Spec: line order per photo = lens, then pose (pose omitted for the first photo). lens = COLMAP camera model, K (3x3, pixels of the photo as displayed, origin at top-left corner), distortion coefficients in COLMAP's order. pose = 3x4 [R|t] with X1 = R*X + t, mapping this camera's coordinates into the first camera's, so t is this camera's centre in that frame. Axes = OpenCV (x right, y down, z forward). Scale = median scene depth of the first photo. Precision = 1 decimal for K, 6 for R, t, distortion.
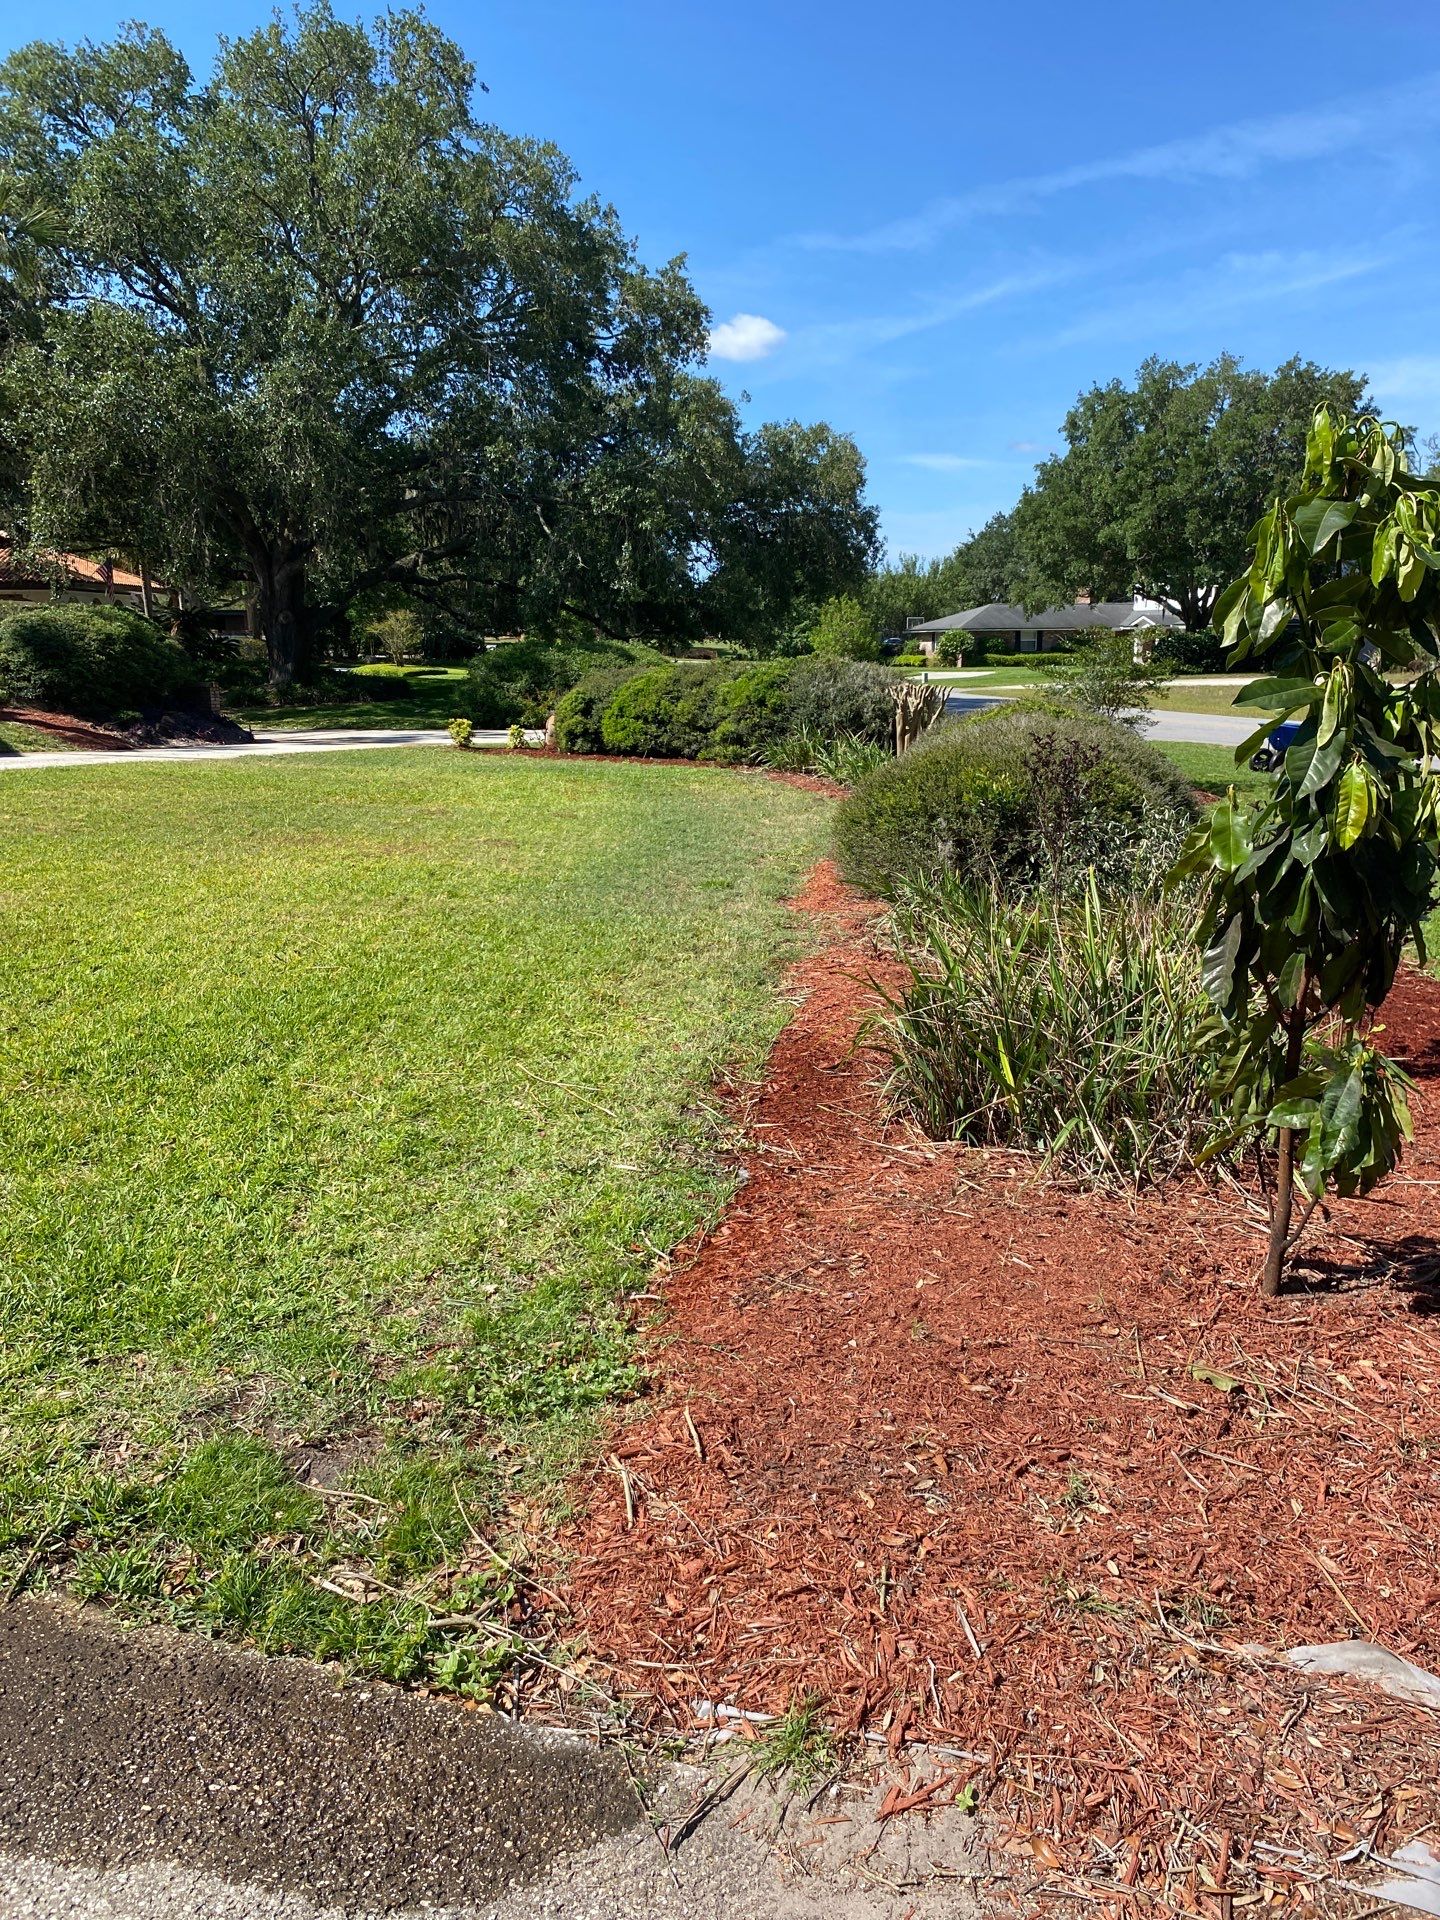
lens RADIAL K [[1455.7, 0, 702.9], [0, 1455.7, 973.6], [0, 0, 1]] dist [0.020342, -0.033634]
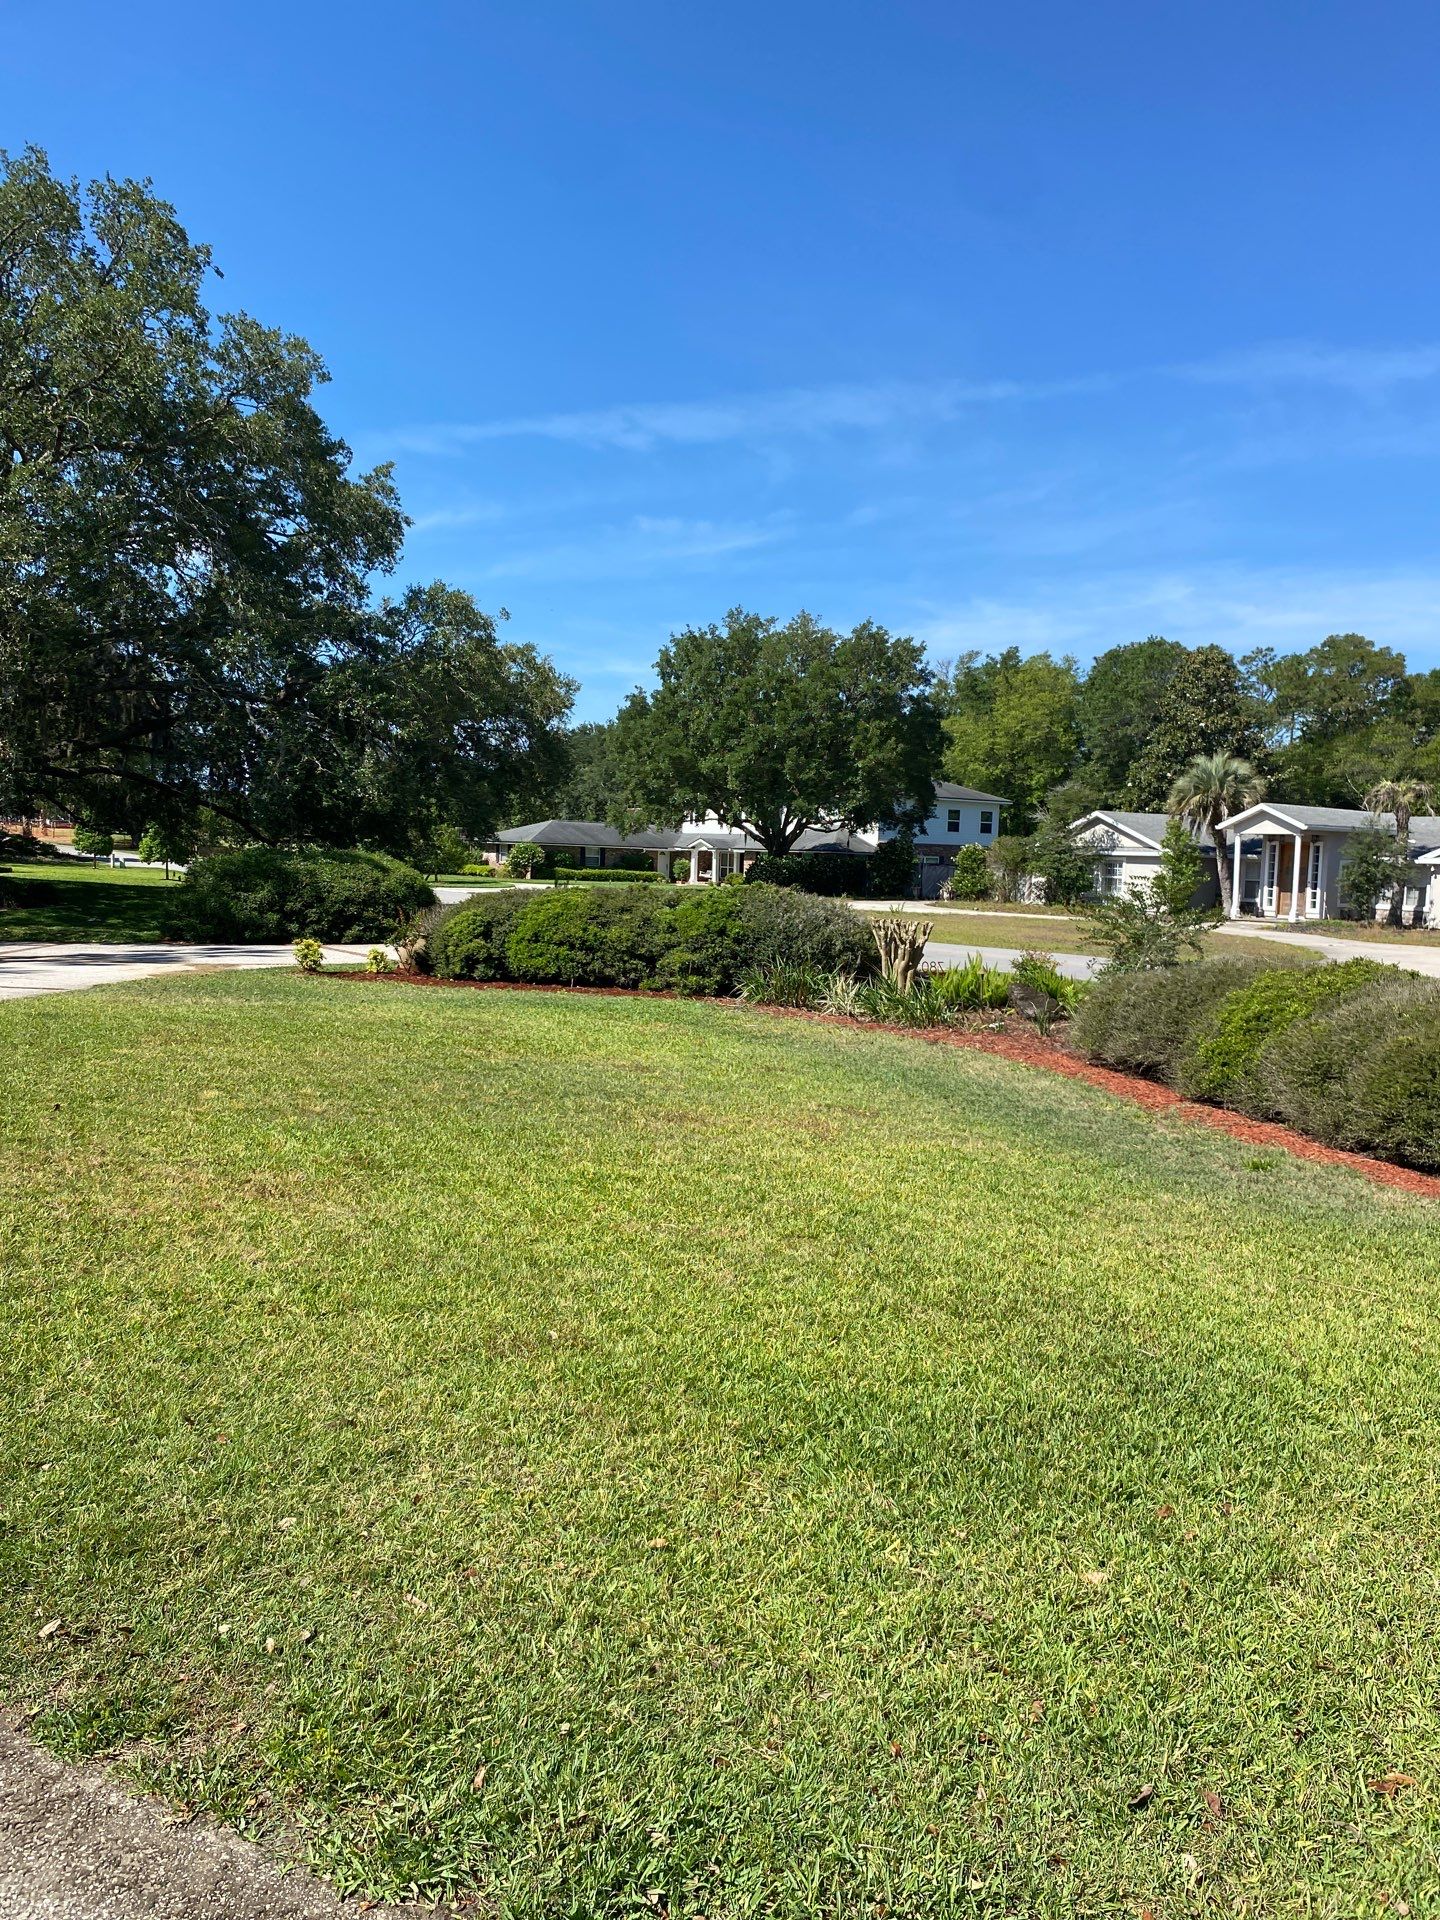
lens RADIAL K [[1455.7, 0, 719.9], [0, 1455.7, 973.2], [0, 0, 1]] dist [0.020342, -0.033634]
pose [[0.930530, 0.006626, 0.366156, -0.192707], [0.044257, 0.990474, -0.130398, -0.021528], [-0.363531, 0.137544, 0.921372, 0.076788]]
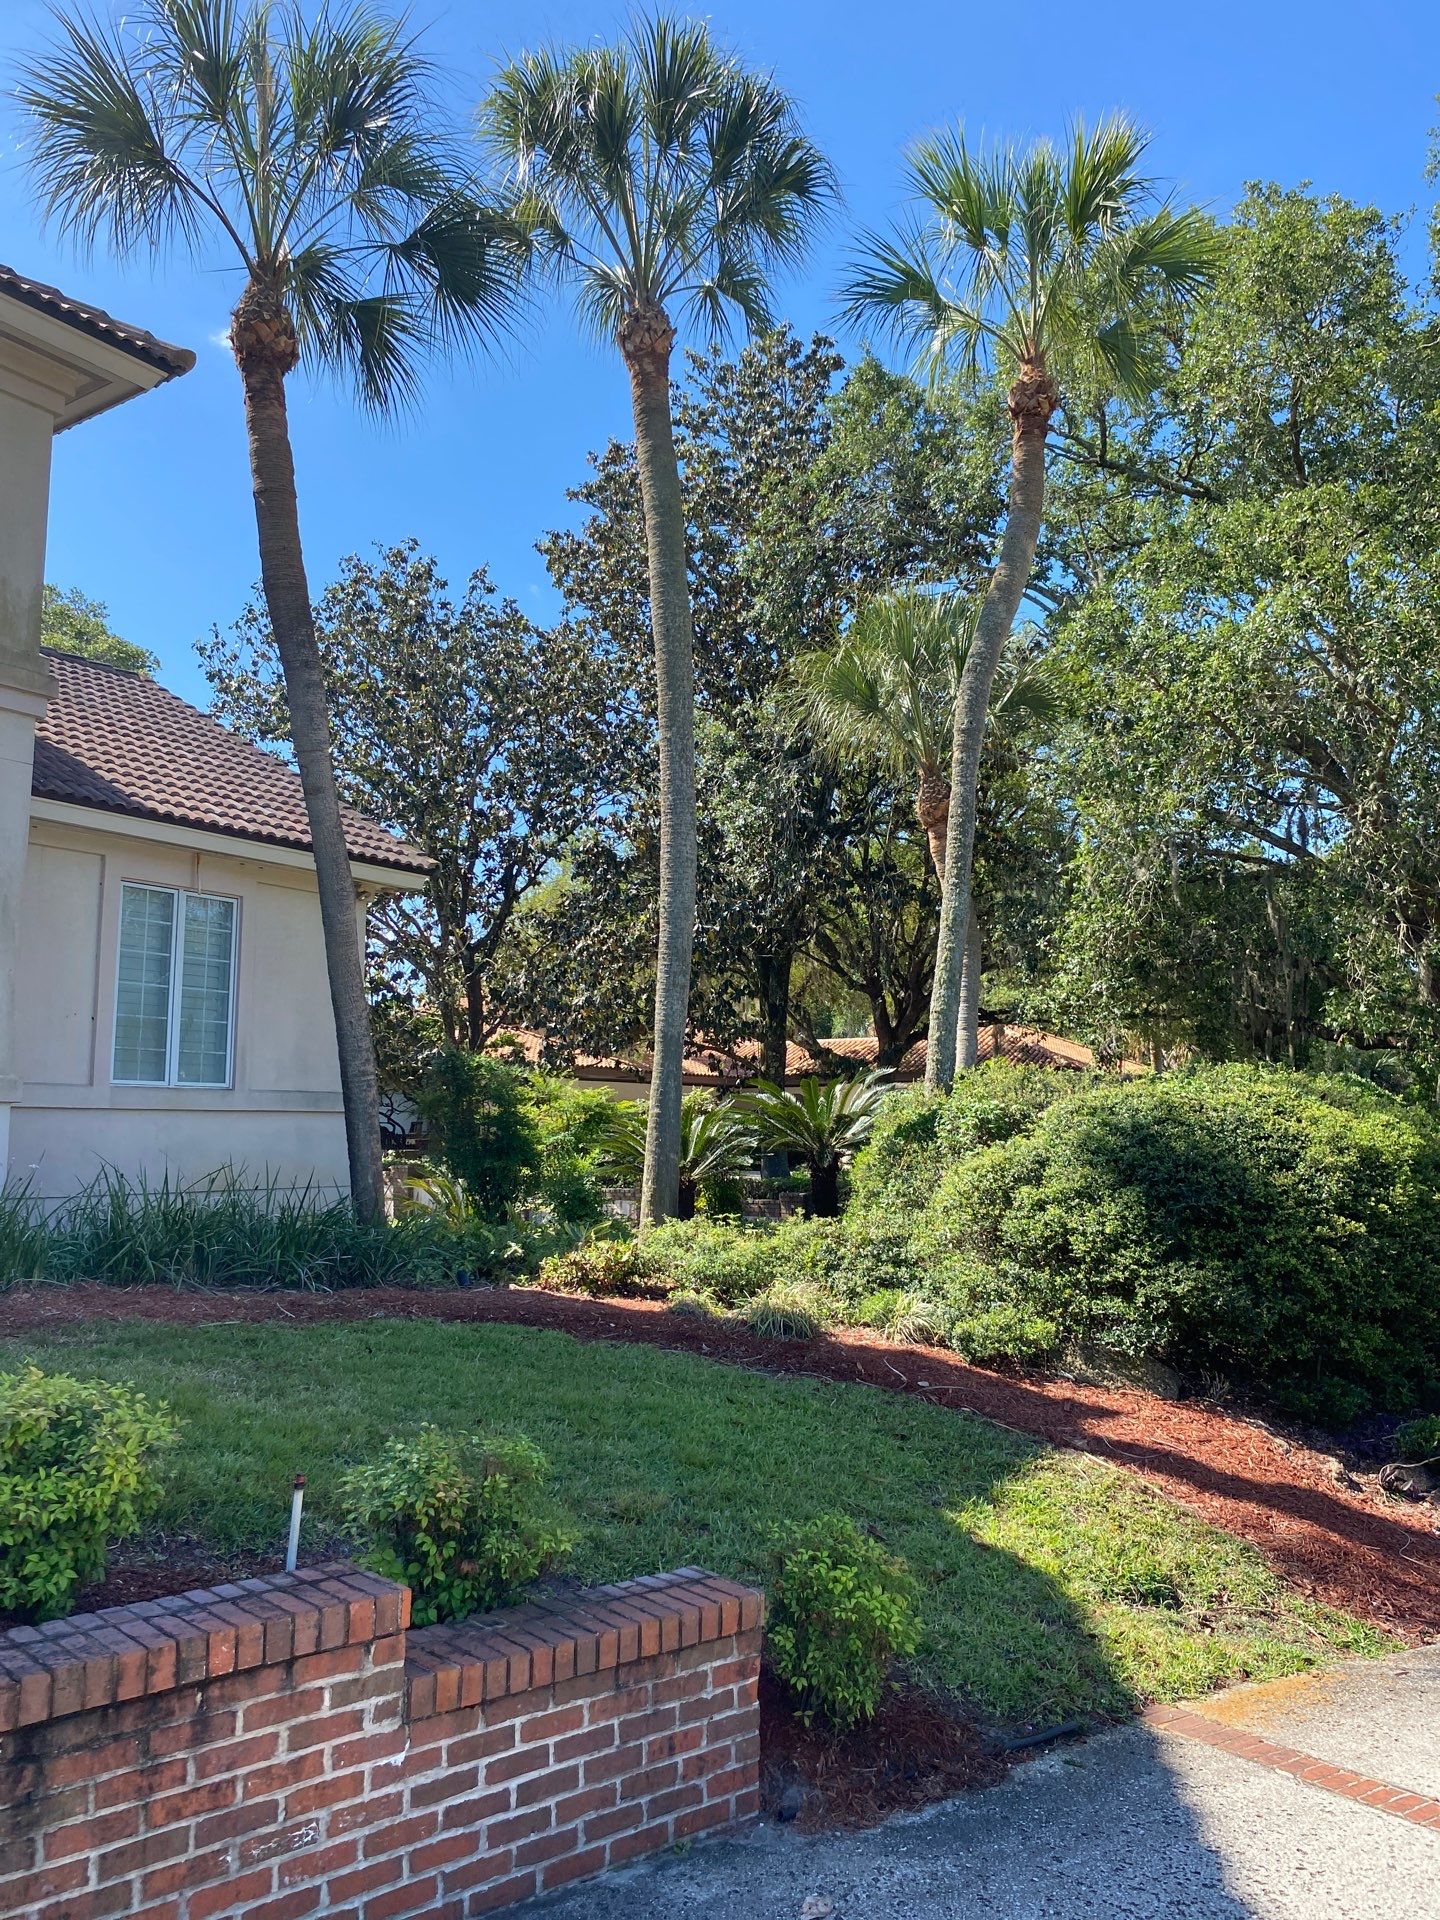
lens RADIAL K [[1455.7, 0, 714.8], [0, 1455.7, 936.4], [0, 0, 1]] dist [0.020342, -0.033634]
pose [[0.825323, -0.074288, -0.559753, -0.276522], [-0.130386, 0.939446, -0.316925, -0.126981], [0.549401, 0.334549, 0.765660, 0.535954]]
